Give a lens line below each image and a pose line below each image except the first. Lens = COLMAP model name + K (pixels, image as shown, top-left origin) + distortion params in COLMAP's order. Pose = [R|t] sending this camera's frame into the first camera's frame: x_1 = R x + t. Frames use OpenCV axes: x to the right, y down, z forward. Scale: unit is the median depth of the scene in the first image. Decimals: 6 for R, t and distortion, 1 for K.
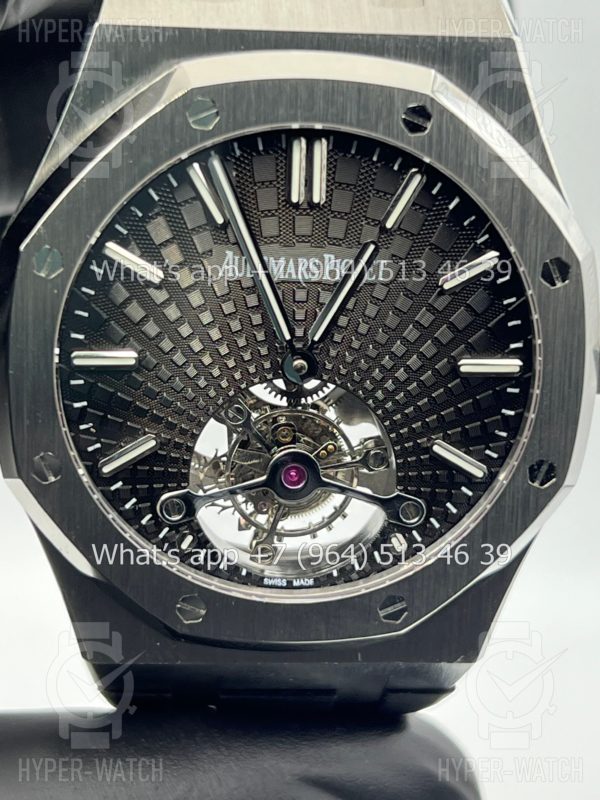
lens RADIAL K [[1906.7, 0, 300.0], [0, 1906.7, 400.0], [0, 0, 1]] dist [0.181661, -0.250000]
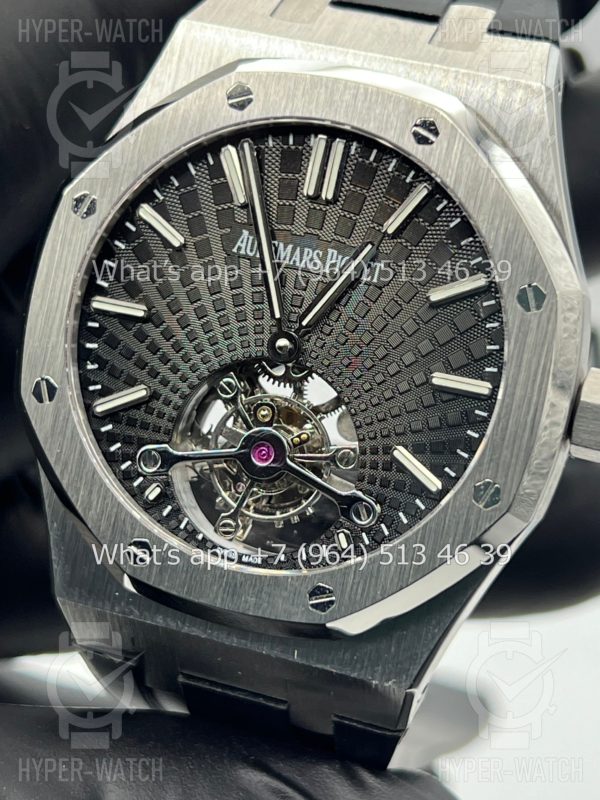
lens RADIAL K [[1906.7, 0, 300.0], [0, 1906.7, 400.0], [0, 0, 1]] dist [0.181661, -0.250000]
pose [[0.924477, 0.176638, -0.337848, 0.373964], [-0.255016, 0.945257, -0.203605, 0.225852], [0.283389, 0.274385, 0.918914, 0.031330]]
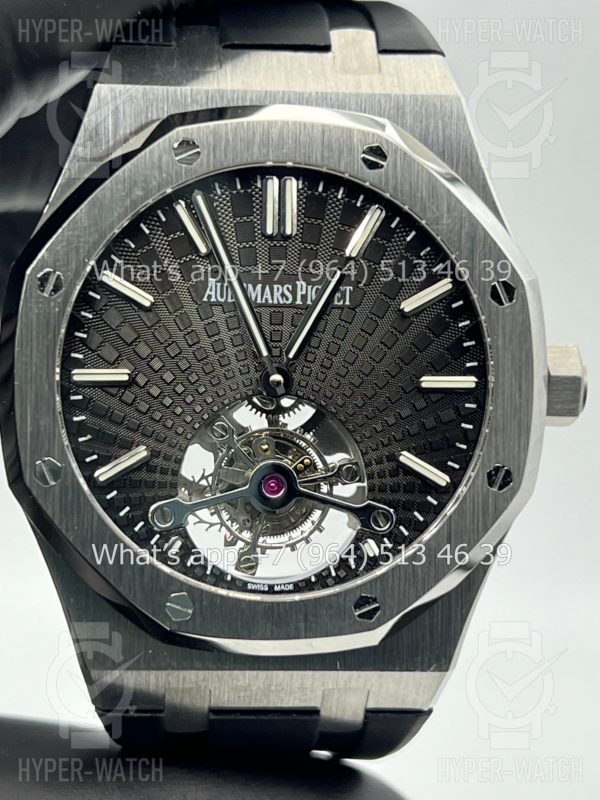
lens RADIAL K [[1906.7, 0, 300.0], [0, 1906.7, 400.0], [0, 0, 1]] dist [0.181661, -0.250000]
pose [[0.999689, -0.017899, -0.017363, 0.032753], [0.013809, 0.977123, -0.212224, 0.229529], [0.020764, 0.211919, 0.977067, -0.083578]]
